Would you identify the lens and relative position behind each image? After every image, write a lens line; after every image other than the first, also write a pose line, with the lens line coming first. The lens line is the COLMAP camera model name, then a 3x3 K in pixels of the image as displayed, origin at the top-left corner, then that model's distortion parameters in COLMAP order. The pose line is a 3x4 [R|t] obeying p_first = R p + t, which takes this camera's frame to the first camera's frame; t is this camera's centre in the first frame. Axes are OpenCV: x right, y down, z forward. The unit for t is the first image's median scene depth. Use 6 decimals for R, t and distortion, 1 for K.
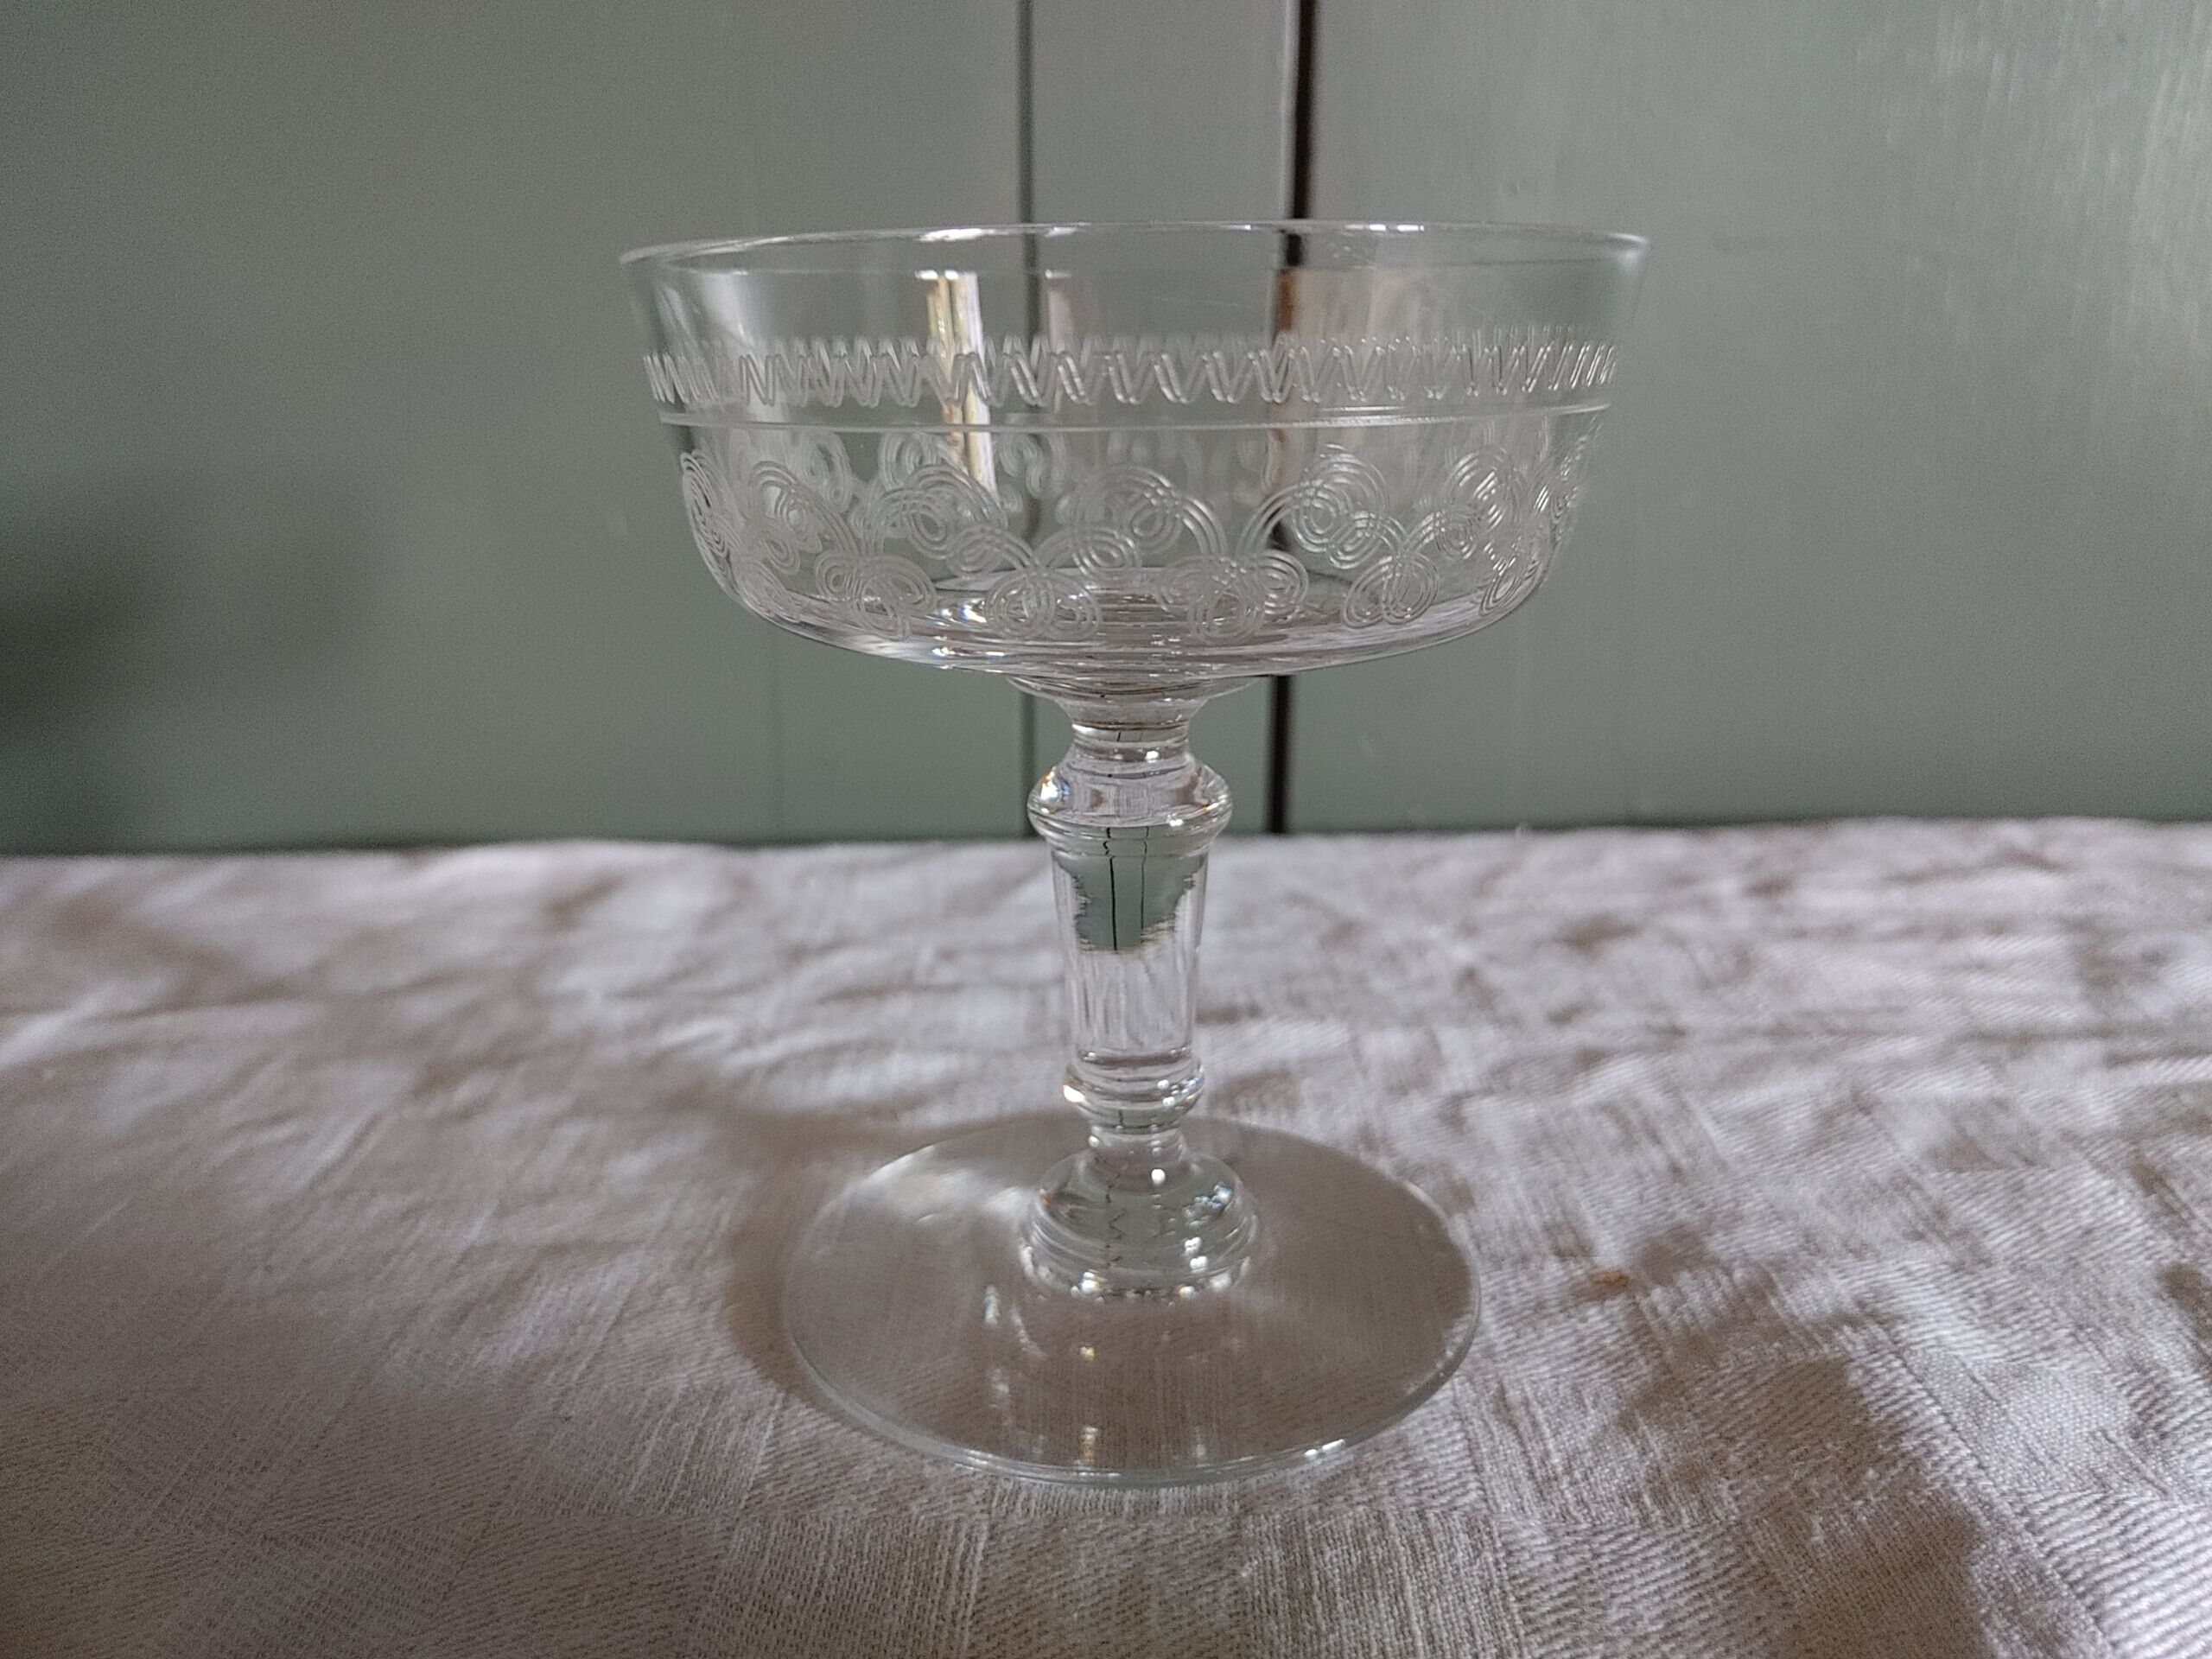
lens RADIAL K [[1831.0, 0, 1104.2], [0, 1831.0, 815.7], [0, 0, 1]] dist [0.069613, -0.117994]
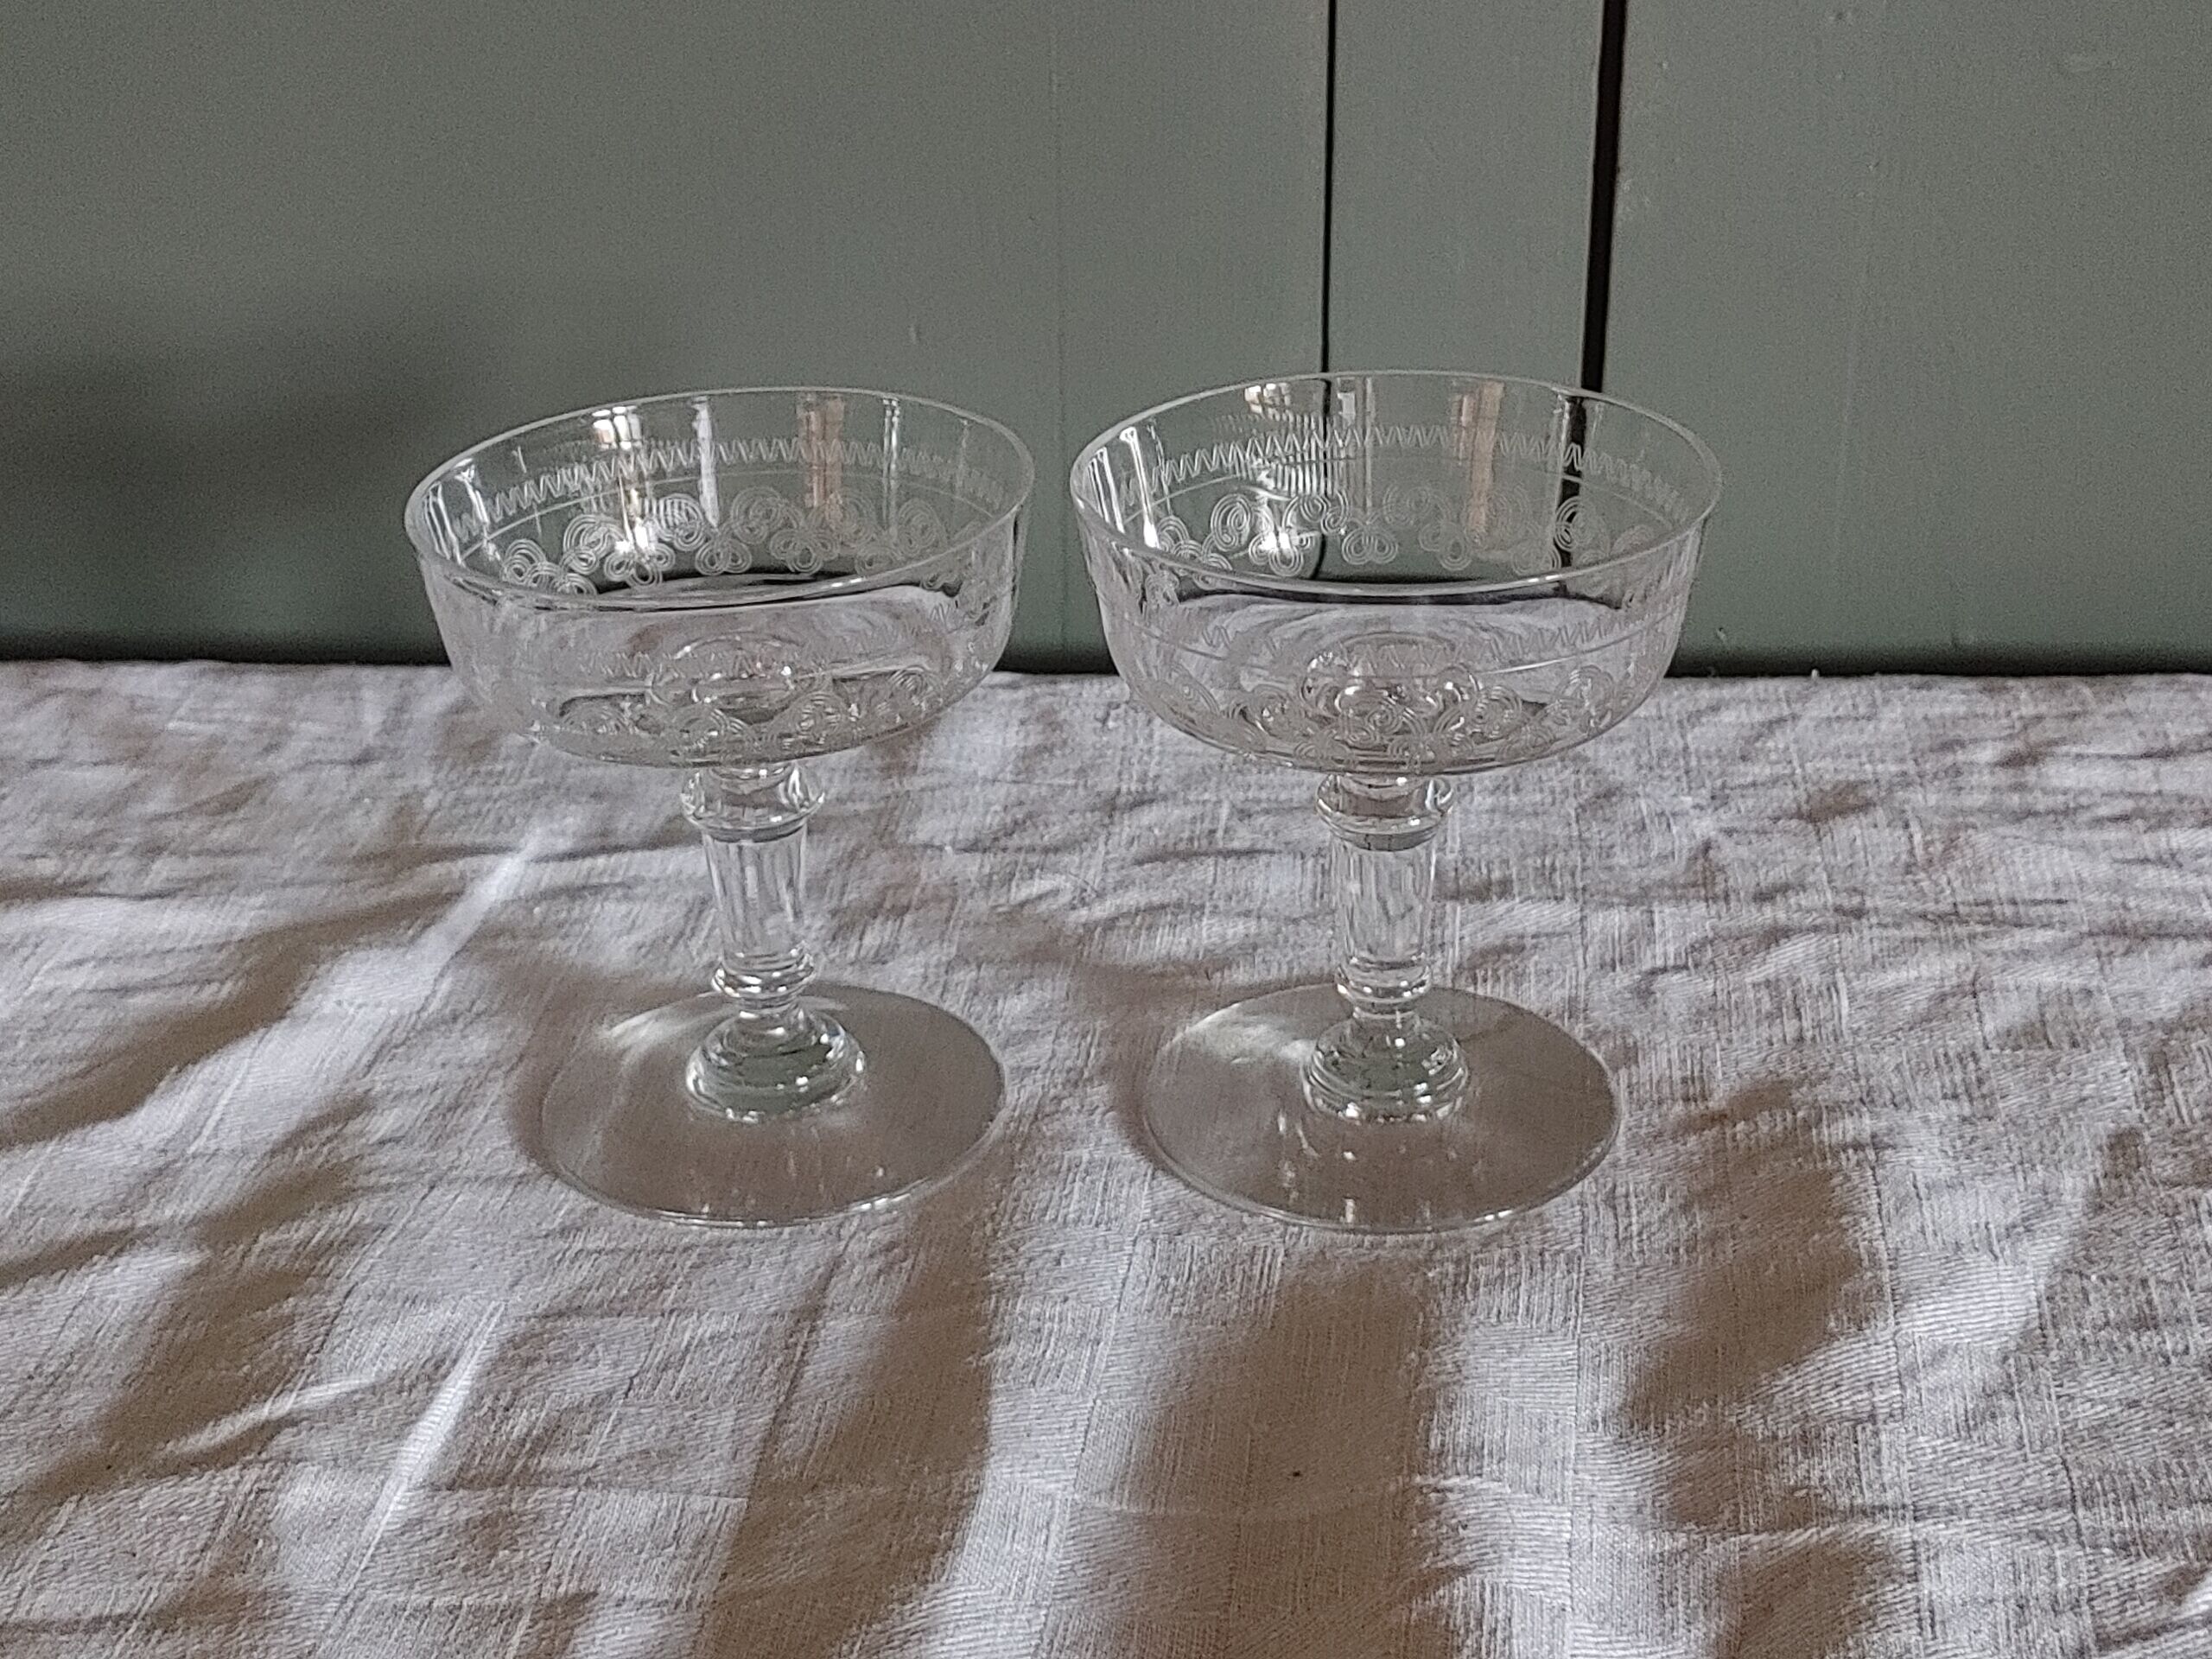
lens RADIAL K [[3615.5, 0, 1040.9], [0, 3615.5, 791.3], [0, 0, 1]] dist [0.113660, 0.000000]
pose [[0.992966, 0.027243, -0.115222, 0.065294], [-0.005985, 0.983473, 0.180954, -0.468480], [0.118248, -0.178991, 0.976719, -1.638683]]
